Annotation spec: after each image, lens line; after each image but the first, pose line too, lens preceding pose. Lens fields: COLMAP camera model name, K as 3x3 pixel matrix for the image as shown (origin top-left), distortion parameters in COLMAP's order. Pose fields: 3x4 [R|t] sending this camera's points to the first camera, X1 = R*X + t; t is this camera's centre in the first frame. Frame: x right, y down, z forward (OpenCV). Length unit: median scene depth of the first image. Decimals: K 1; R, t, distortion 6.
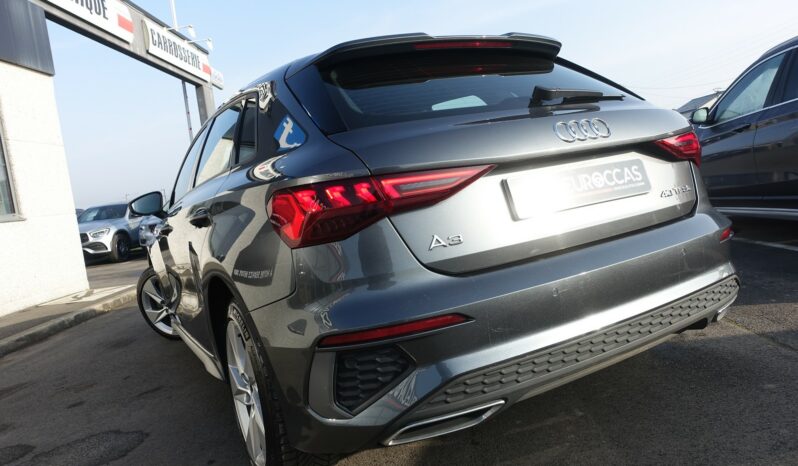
lens RADIAL K [[526.0, 0, 390.5], [0, 526.0, 234.1], [0, 0, 1]] dist [-0.008445, -0.000529]
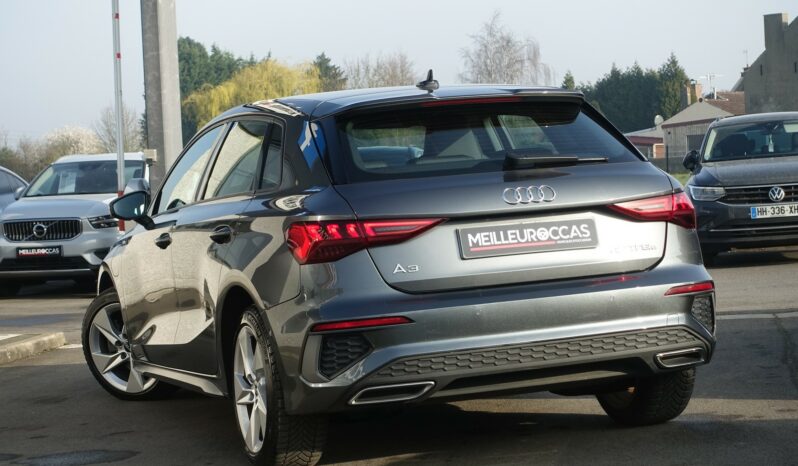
lens RADIAL K [[1732.7, 0, 399.0], [0, 1732.7, 233.0], [0, 0, 1]] dist [-0.069522, -0.697658]
pose [[0.985706, 0.086046, -0.144844, 0.716392], [-0.091498, 0.995310, -0.031395, 0.061806], [0.141463, 0.044199, 0.988956, -3.451753]]
